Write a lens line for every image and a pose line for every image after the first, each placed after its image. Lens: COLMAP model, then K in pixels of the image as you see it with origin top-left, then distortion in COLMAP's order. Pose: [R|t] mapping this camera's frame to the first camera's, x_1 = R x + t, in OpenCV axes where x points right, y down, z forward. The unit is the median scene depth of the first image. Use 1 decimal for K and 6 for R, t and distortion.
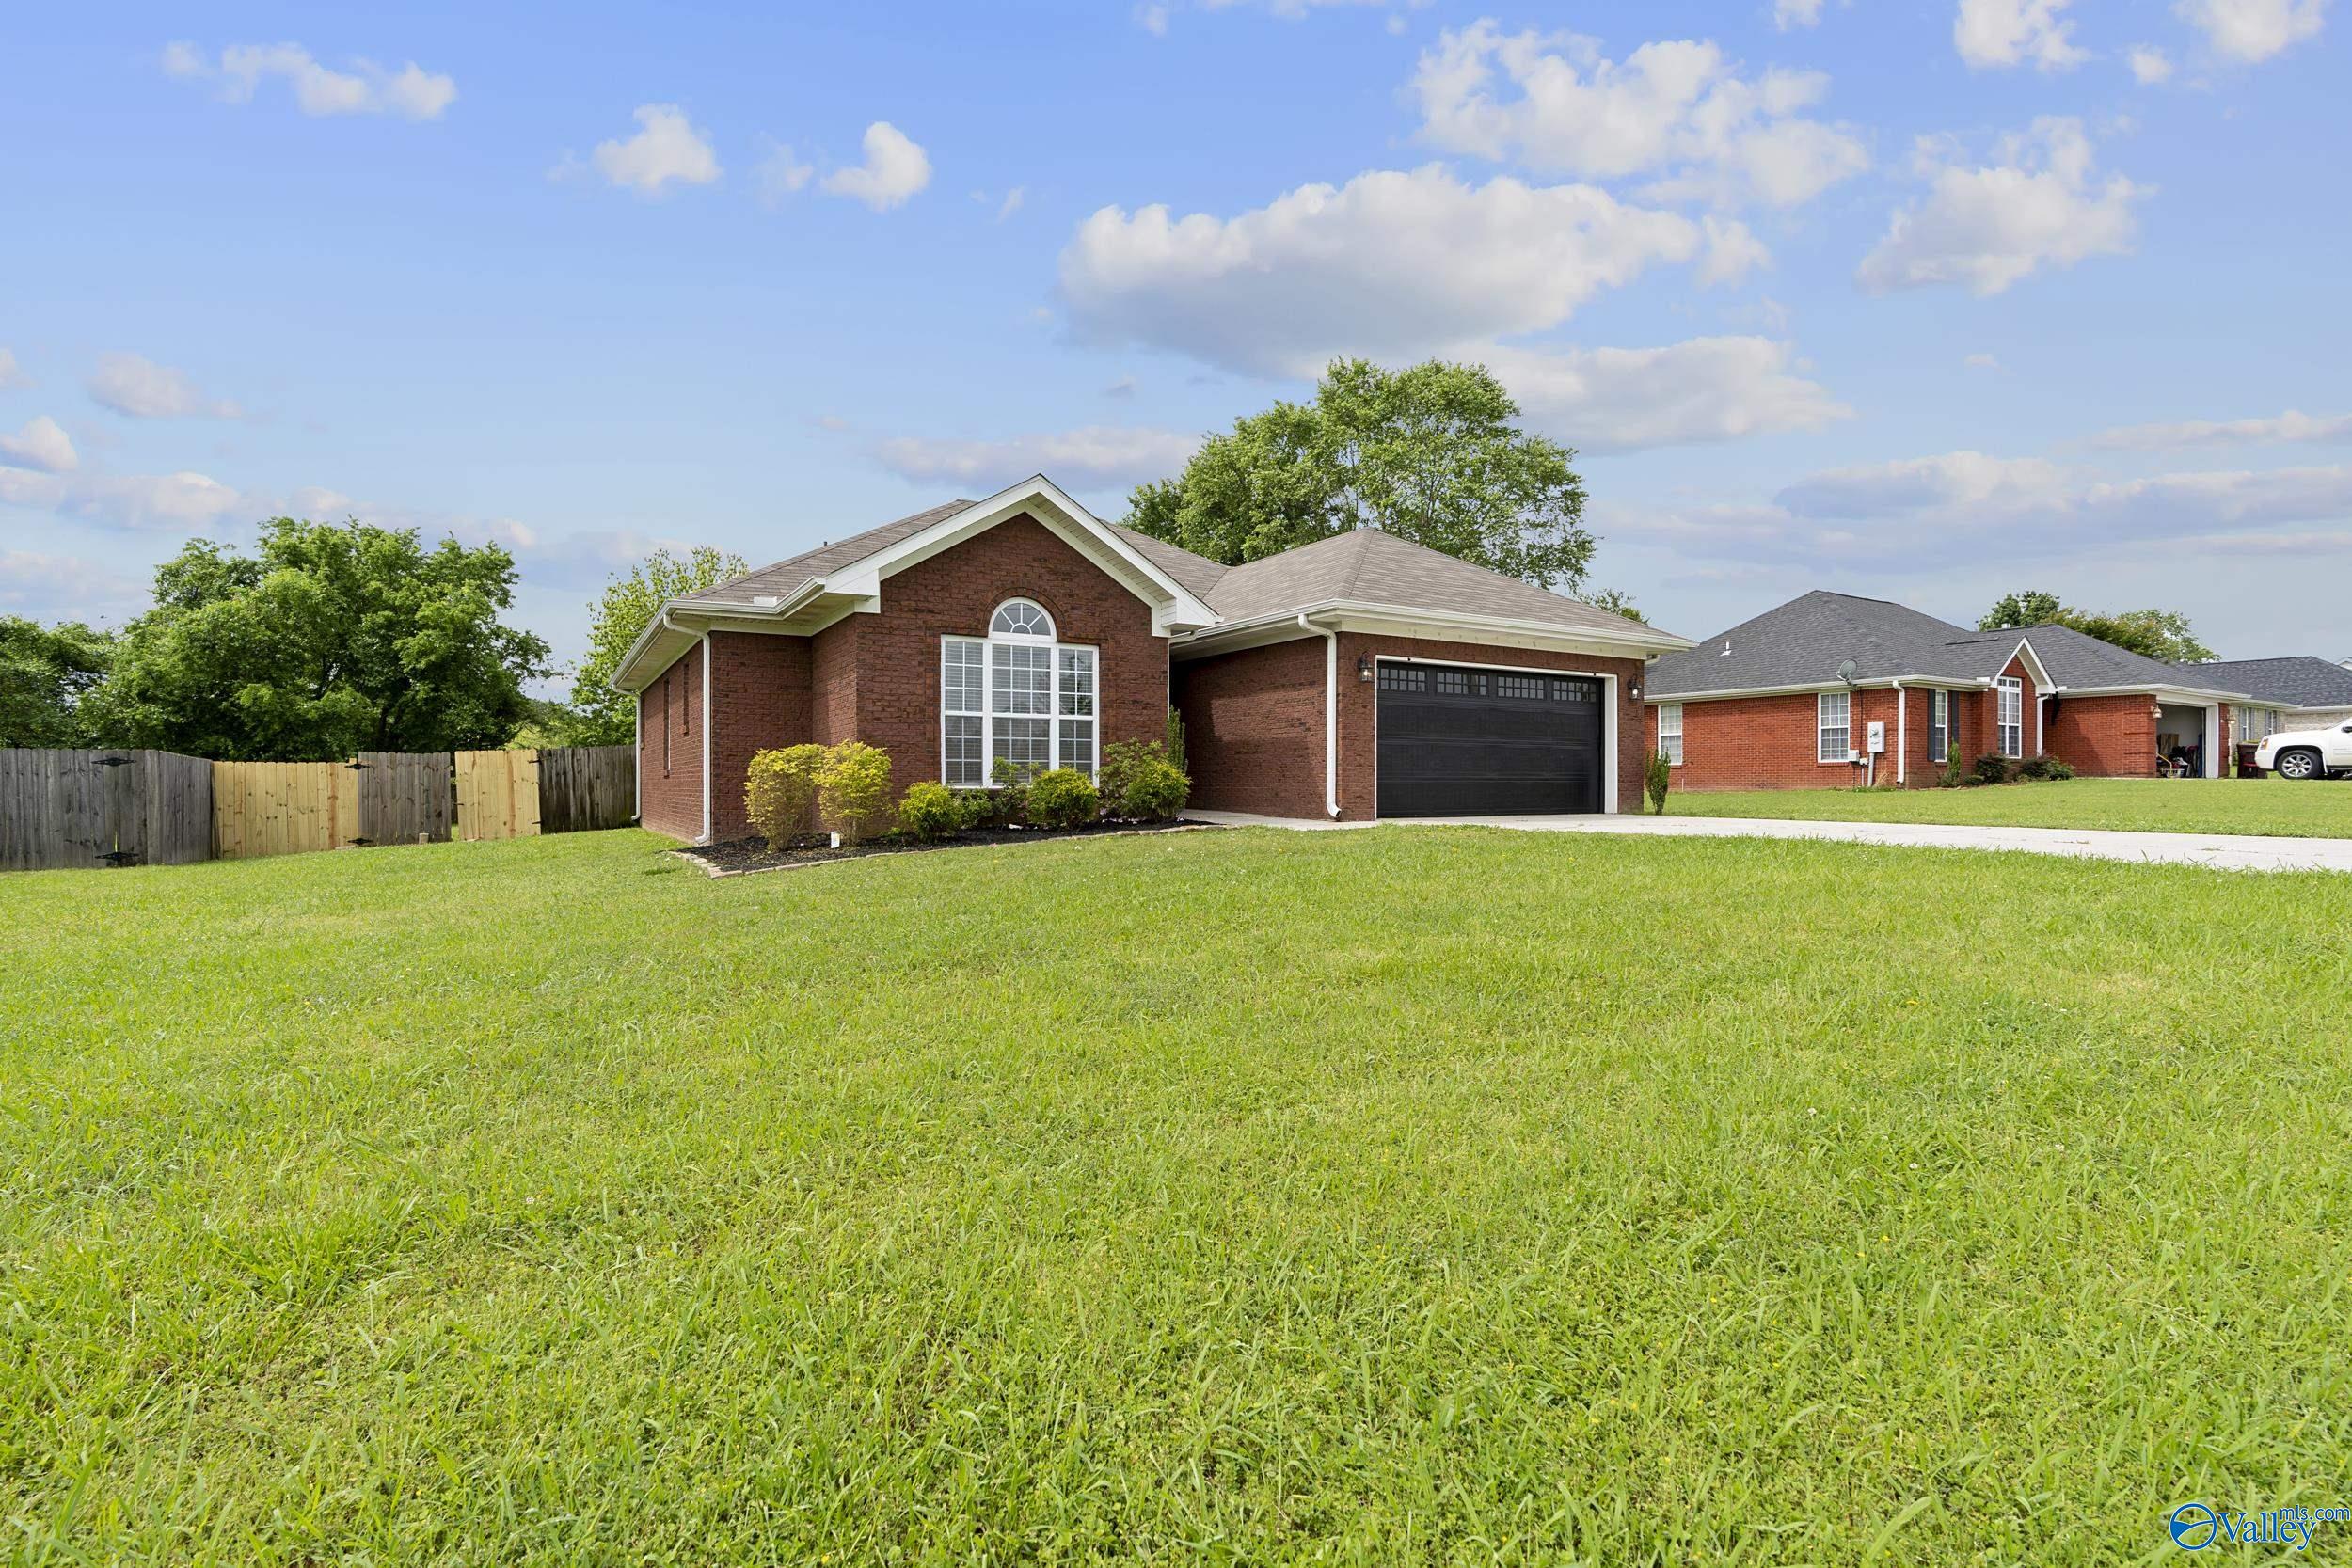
lens RADIAL K [[1062.9, 0, 1176.0], [0, 1062.9, 784.0], [0, 0, 1]] dist [-0.000714, 0.001233]
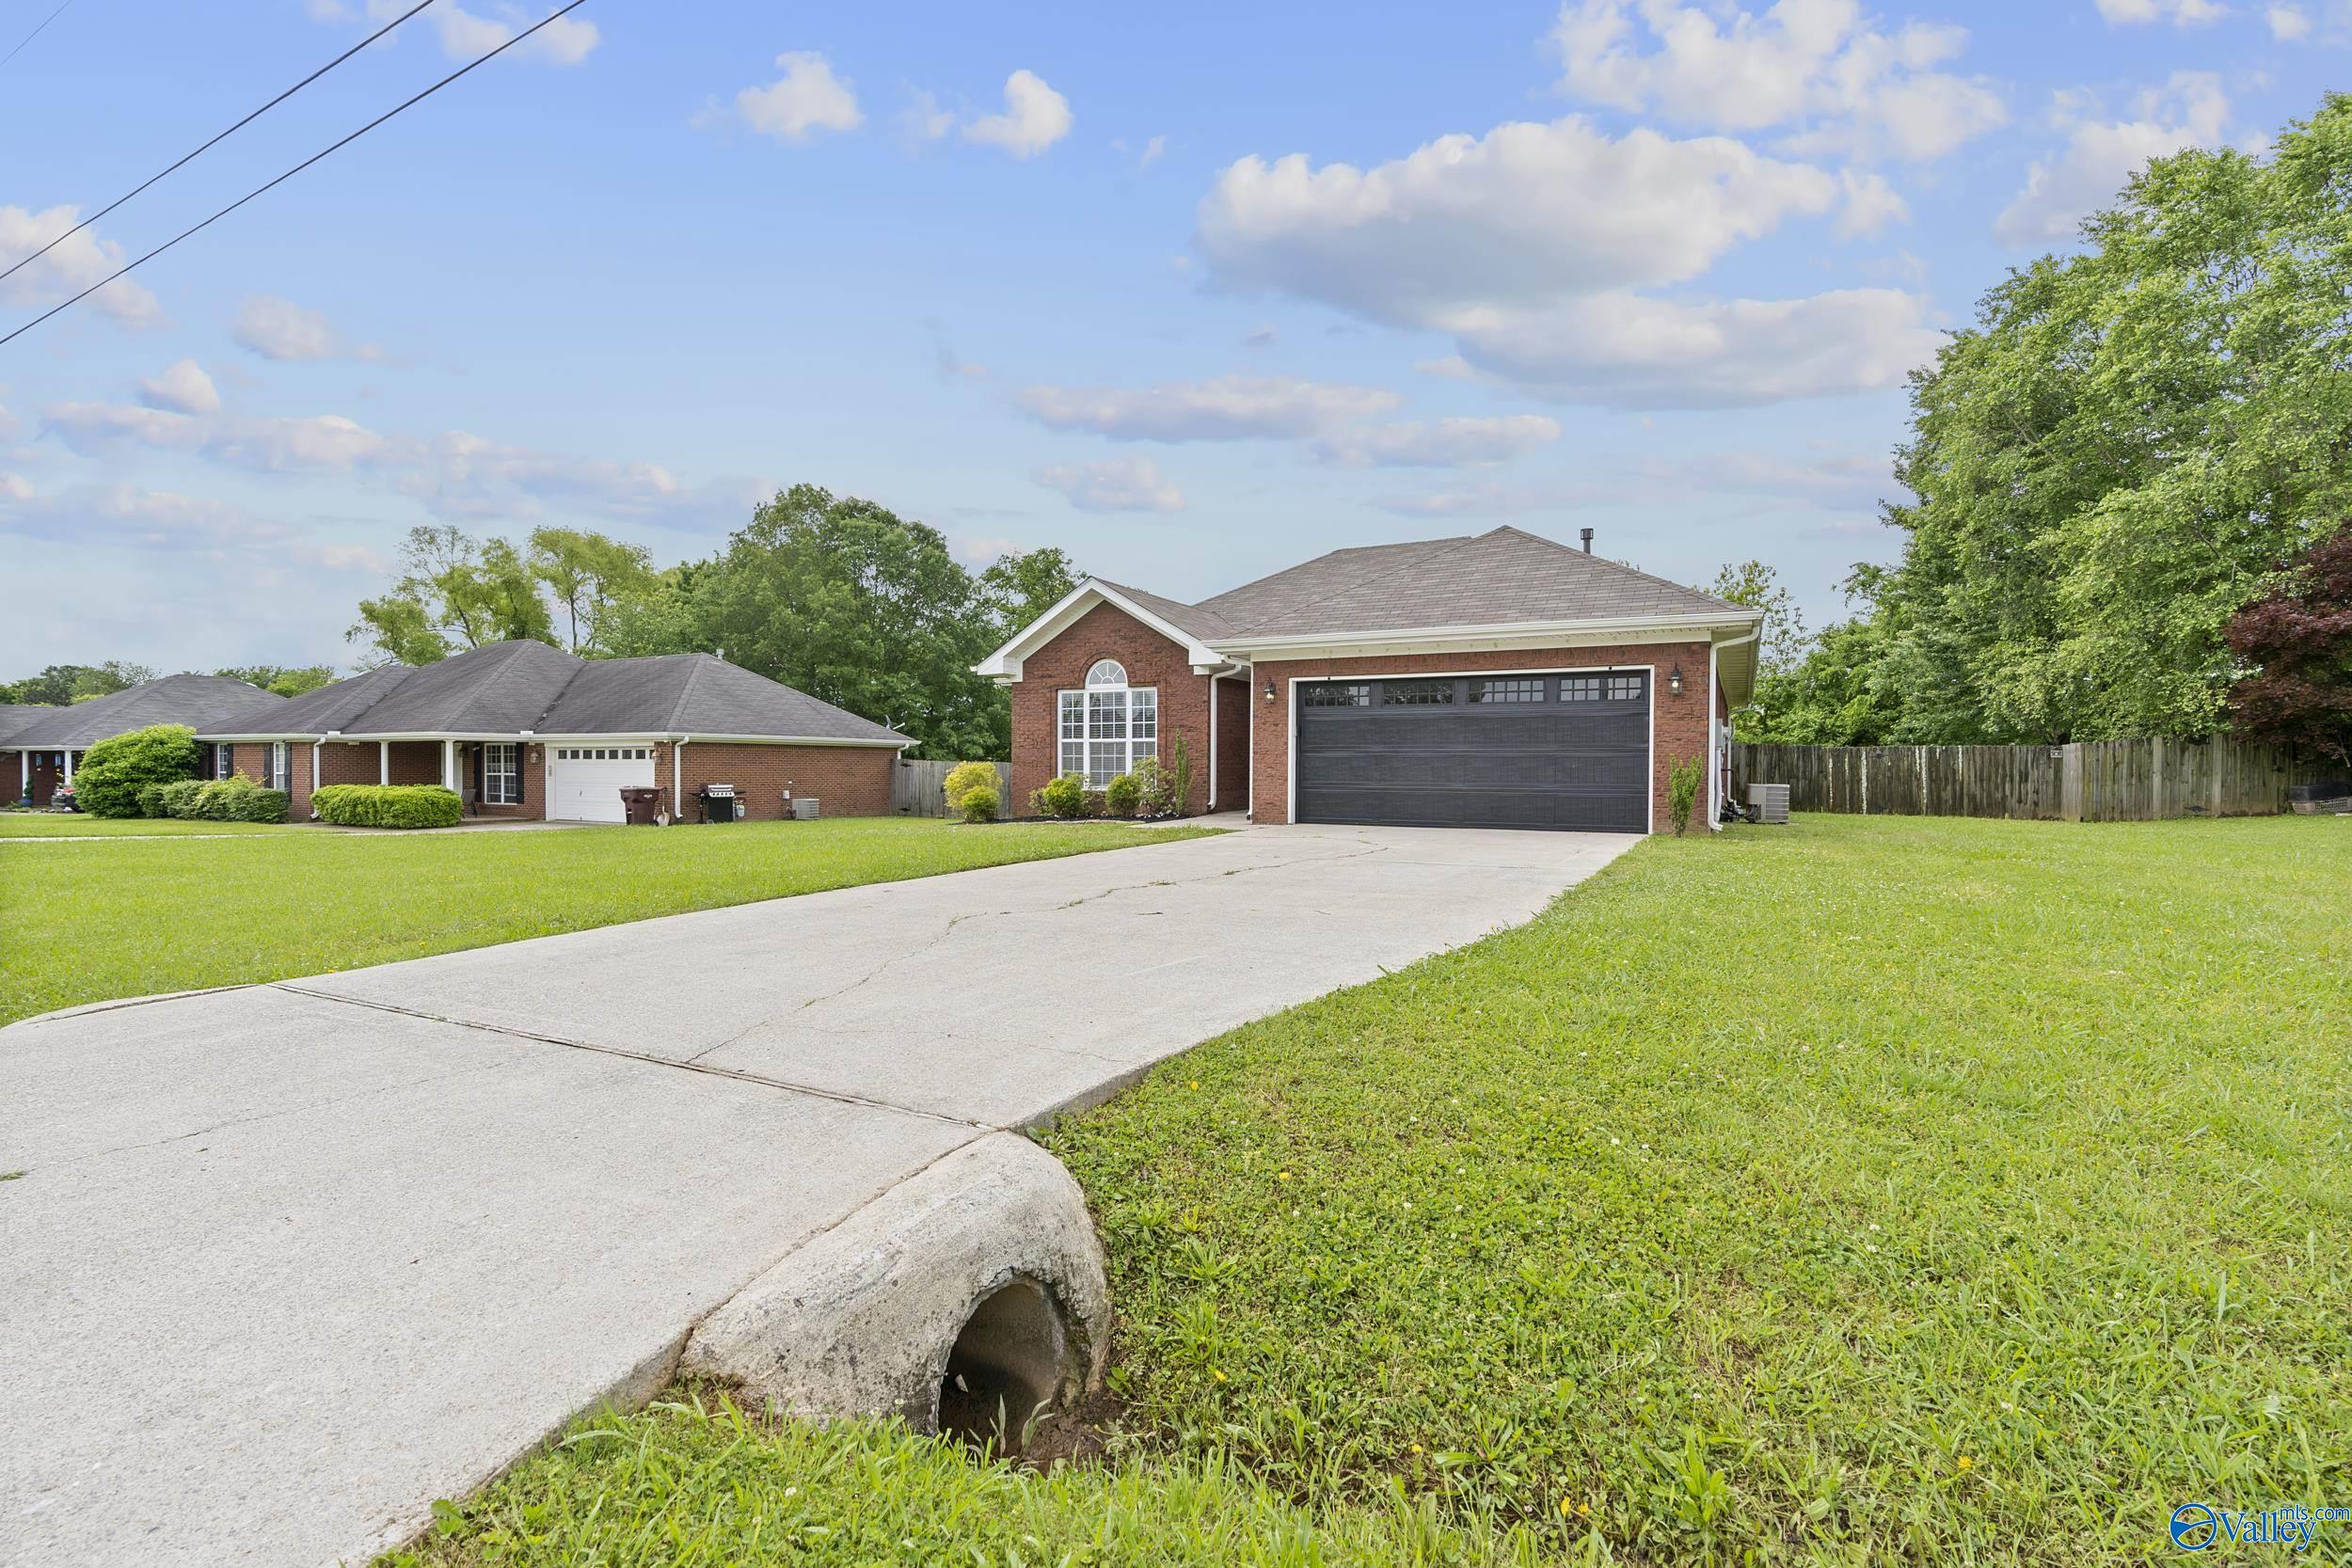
lens RADIAL K [[1062.9, 0, 1176.0], [0, 1062.9, 784.0], [0, 0, 1]] dist [-0.000714, 0.001233]
pose [[0.521021, 0.015379, -0.853405, 1.107322], [-0.005911, 0.999879, 0.014410, -0.024967], [0.853523, -0.002464, 0.521049, 0.311795]]
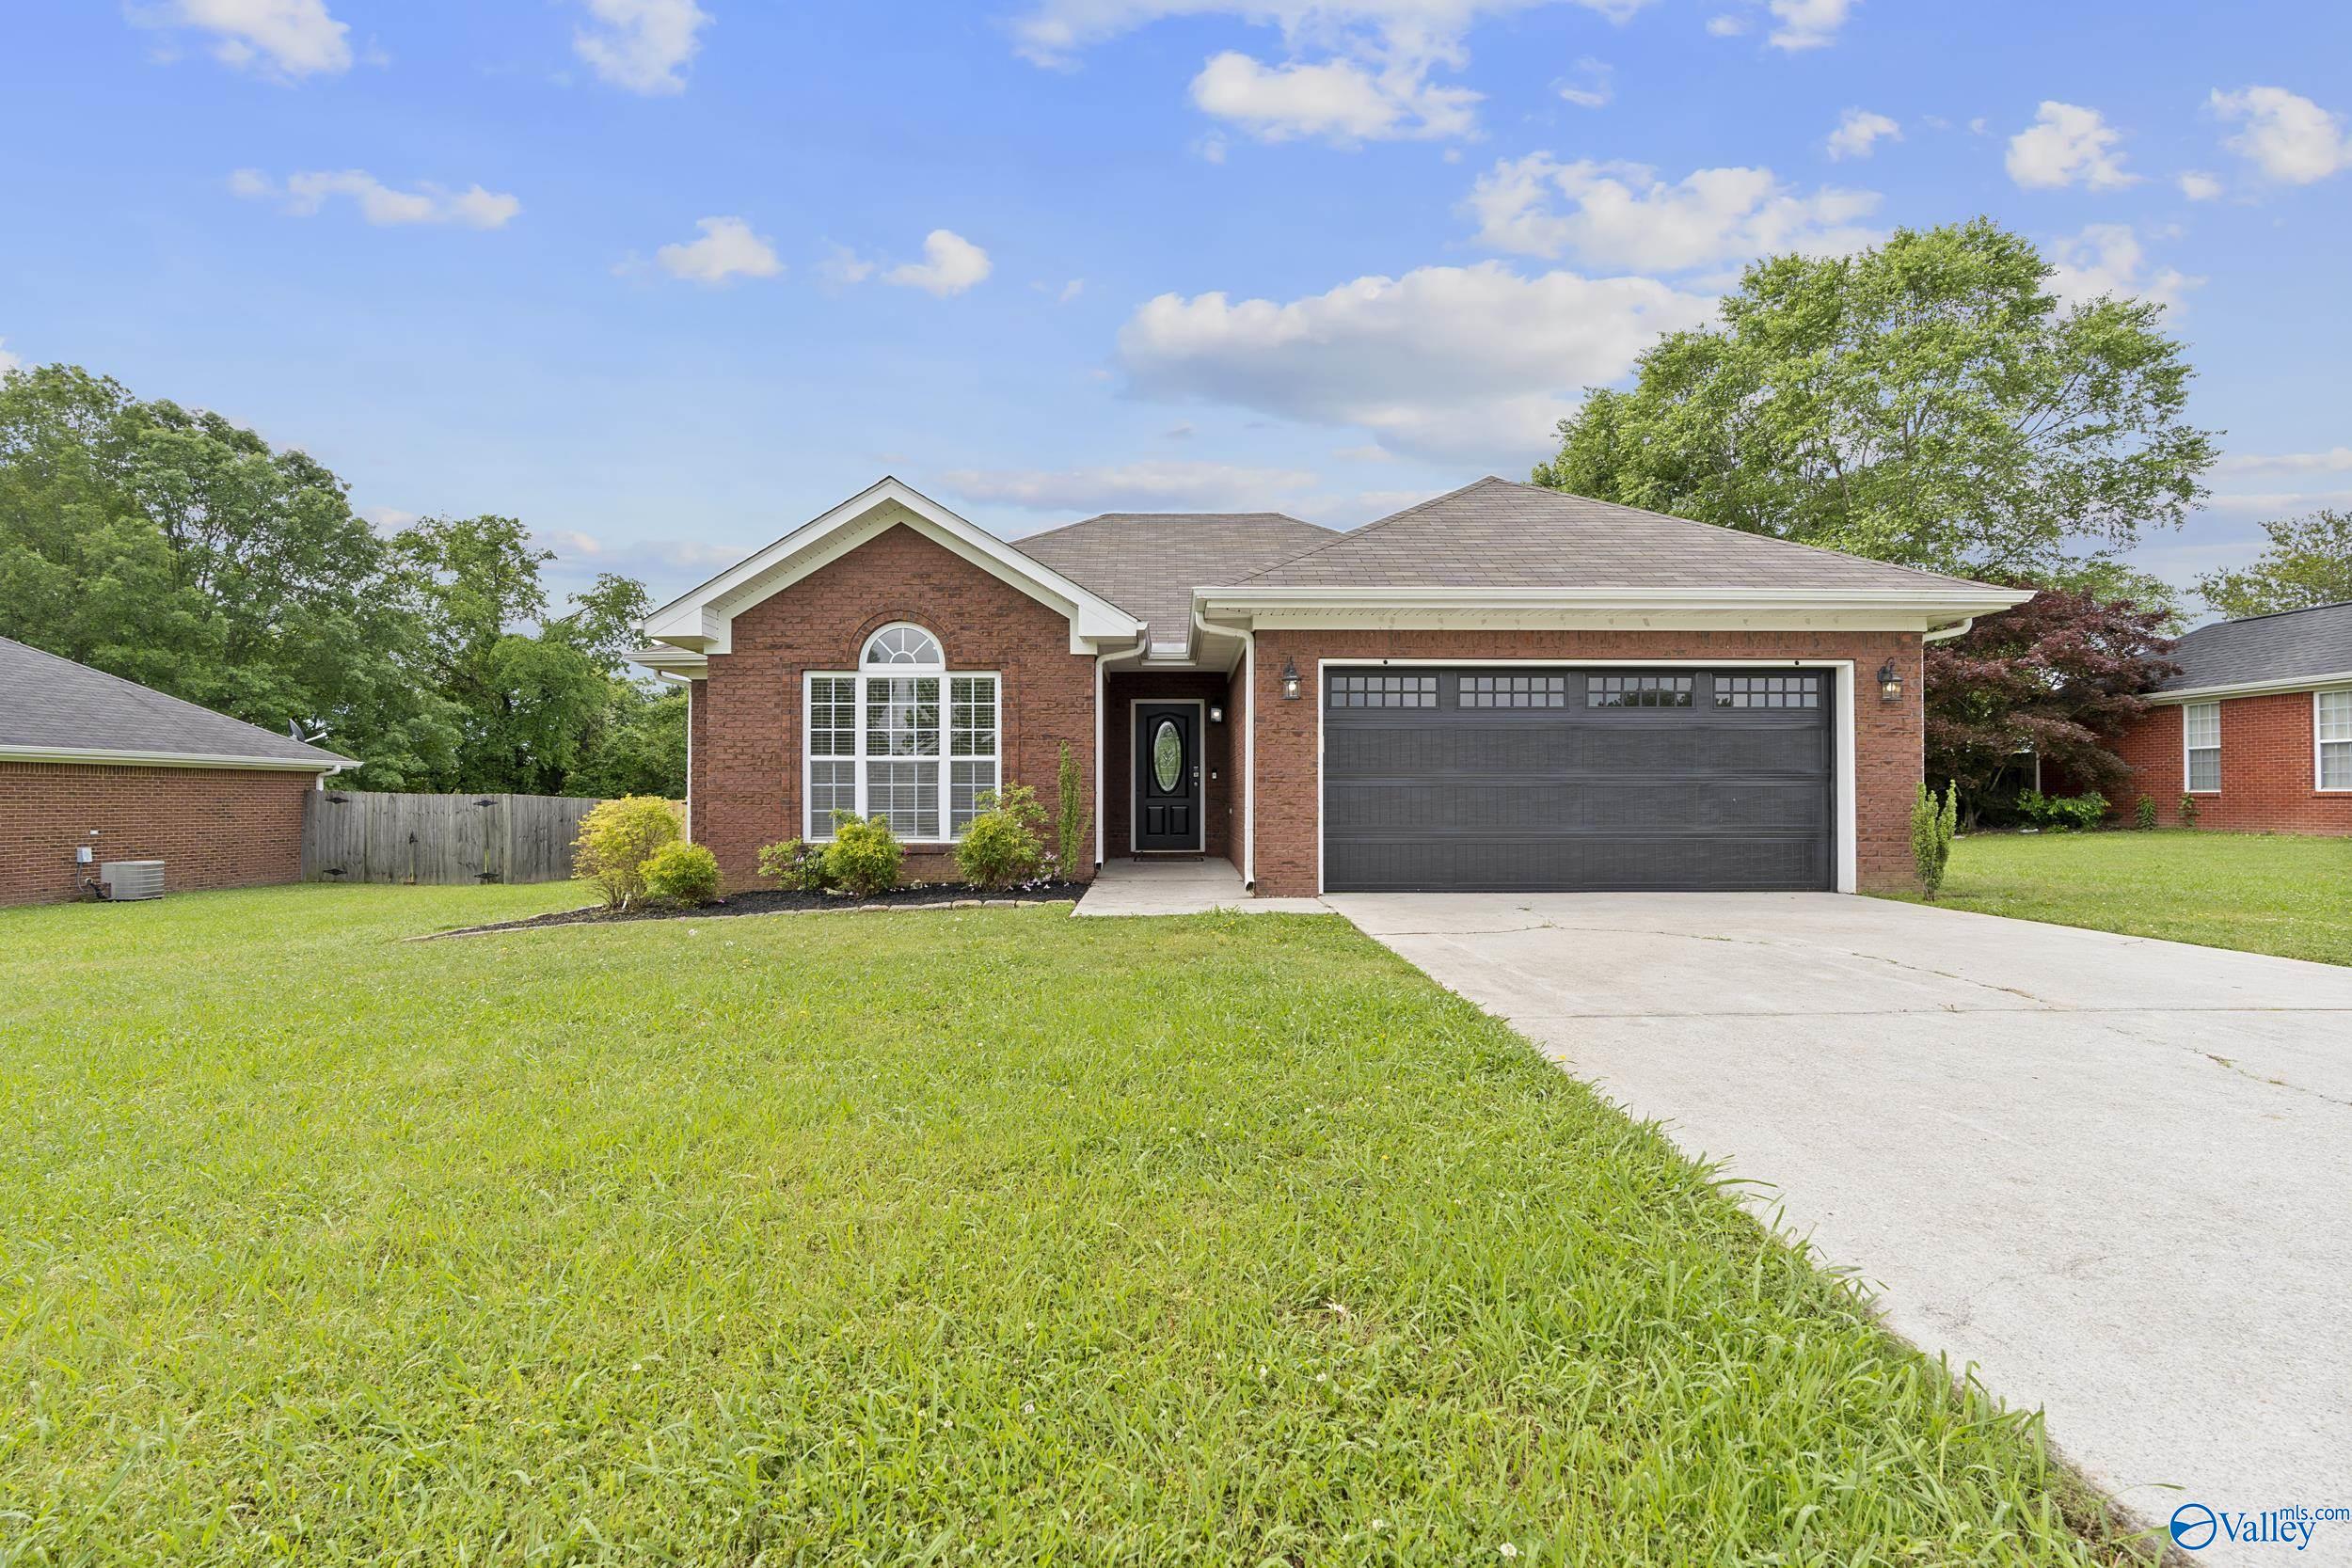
lens RADIAL K [[1062.9, 0, 1176.0], [0, 1062.9, 784.0], [0, 0, 1]] dist [-0.000714, 0.001233]
pose [[0.862539, -0.007556, -0.505935, 0.466623], [-0.000557, 0.999874, -0.015883, -0.028902], [0.505991, 0.013981, 0.862426, 0.356381]]
